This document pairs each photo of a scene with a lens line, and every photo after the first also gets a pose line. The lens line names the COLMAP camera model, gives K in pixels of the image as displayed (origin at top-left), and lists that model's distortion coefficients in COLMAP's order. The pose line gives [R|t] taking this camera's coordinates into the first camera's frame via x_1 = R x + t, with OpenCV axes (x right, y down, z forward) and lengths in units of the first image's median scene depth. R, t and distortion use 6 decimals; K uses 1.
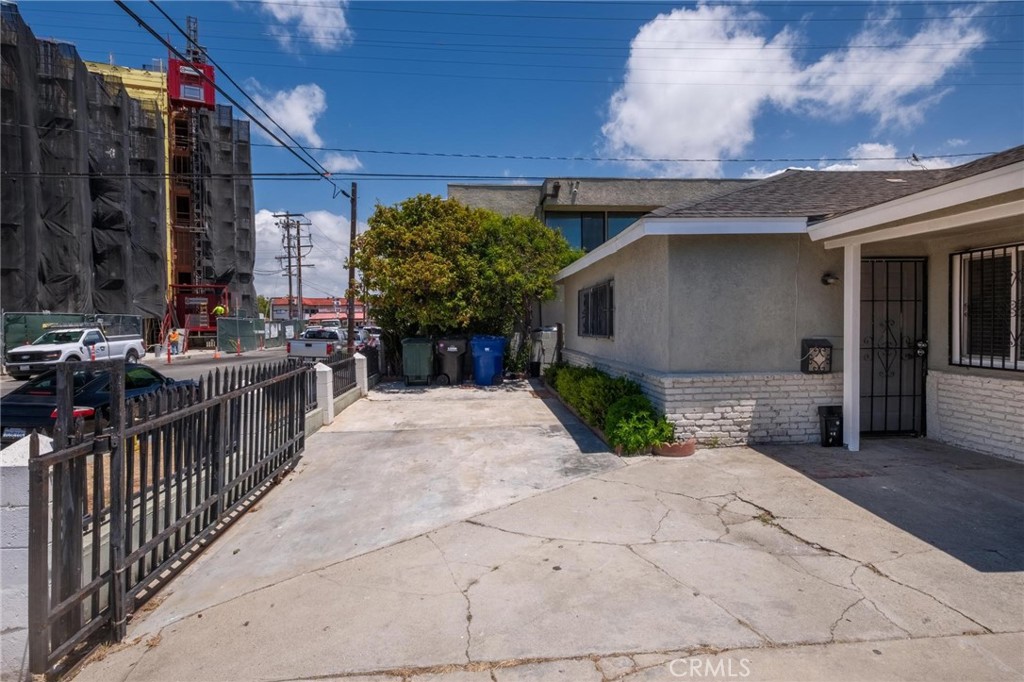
lens RADIAL K [[541.8, 0, 507.9], [0, 541.8, 338.1], [0, 0, 1]] dist [0.001465, -0.003582]
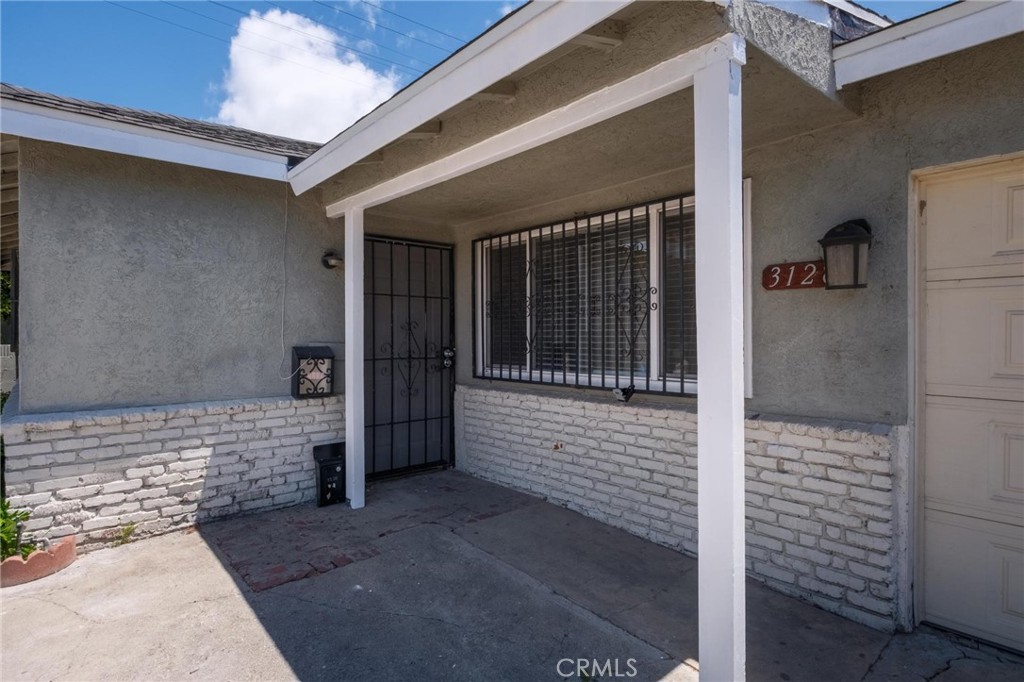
lens RADIAL K [[541.8, 0, 507.2], [0, 541.8, 339.6], [0, 0, 1]] dist [0.001465, -0.003582]
pose [[0.793305, 0.005088, 0.608803, 0.351253], [0.012717, 0.999608, -0.024925, 0.013292], [-0.608691, 0.027515, 0.792930, 0.316668]]
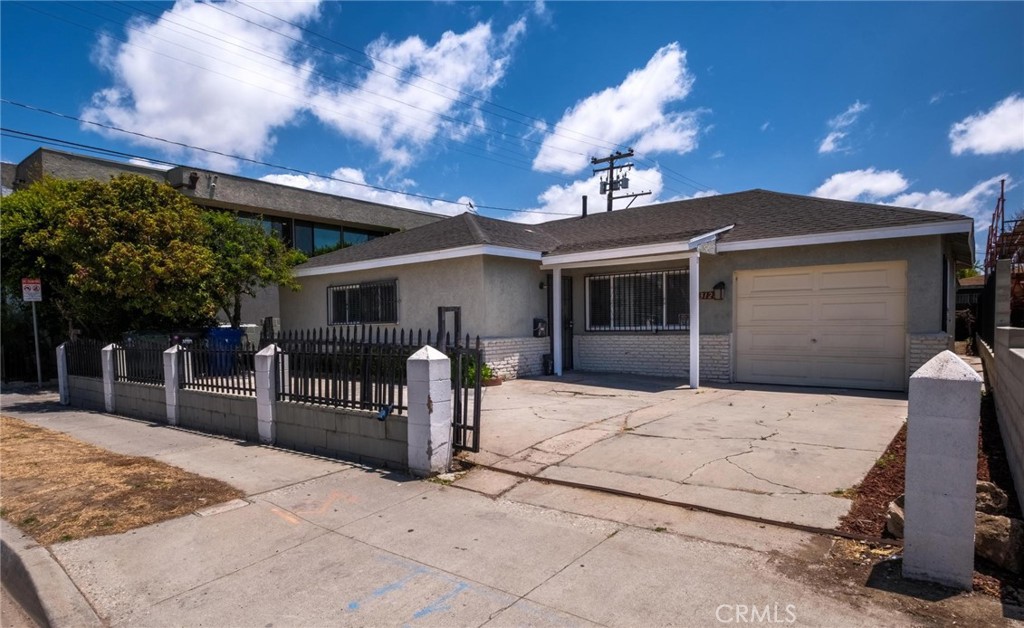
lens RADIAL K [[583.4, 0, 490.0], [0, 583.4, 358.3], [0, 0, 1]] dist [-0.004283, -0.000066]
pose [[0.685963, -0.038310, 0.726627, -0.995396], [0.029271, 0.999258, 0.025052, 0.082805], [-0.727048, 0.004084, 0.686575, -0.236650]]
